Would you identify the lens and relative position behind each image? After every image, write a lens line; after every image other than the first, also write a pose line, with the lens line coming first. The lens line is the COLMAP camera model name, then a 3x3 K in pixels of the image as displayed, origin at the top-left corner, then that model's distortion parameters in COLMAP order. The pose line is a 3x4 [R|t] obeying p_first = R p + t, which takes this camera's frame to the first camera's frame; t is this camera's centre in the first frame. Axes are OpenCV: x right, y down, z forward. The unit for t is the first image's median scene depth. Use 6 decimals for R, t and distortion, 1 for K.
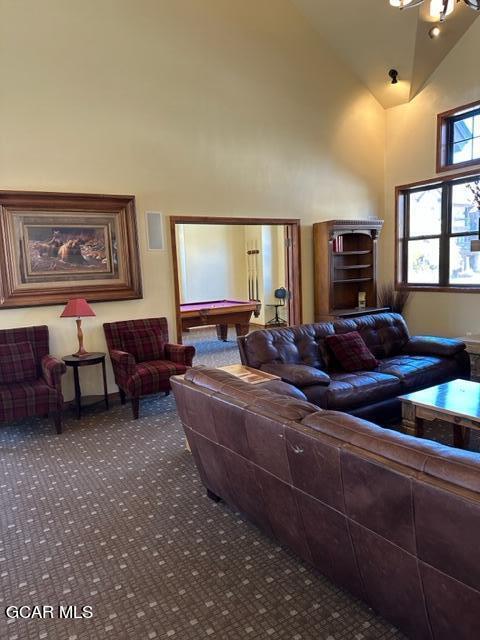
lens RADIAL K [[458.3, 0, 237.2], [0, 458.3, 322.6], [0, 0, 1]] dist [0.014013, -0.015888]
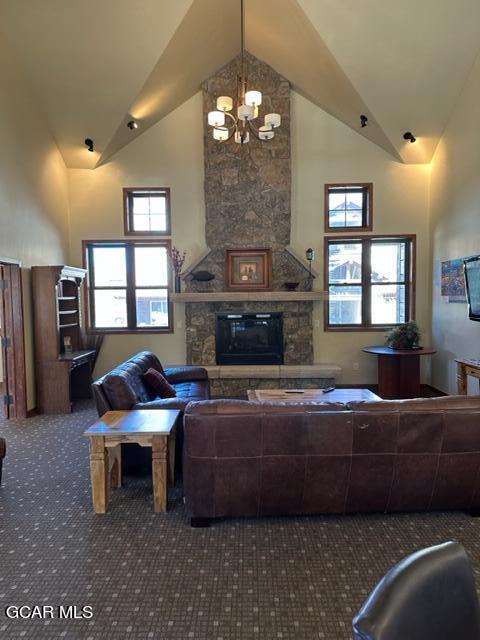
lens RADIAL K [[458.3, 0, 237.5], [0, 458.3, 321.7], [0, 0, 1]] dist [0.014013, -0.015888]
pose [[0.513532, -0.004766, 0.858057, -0.434840], [0.096018, 0.994023, -0.051943, -0.011384], [-0.852681, 0.109063, 0.510920, 0.159522]]
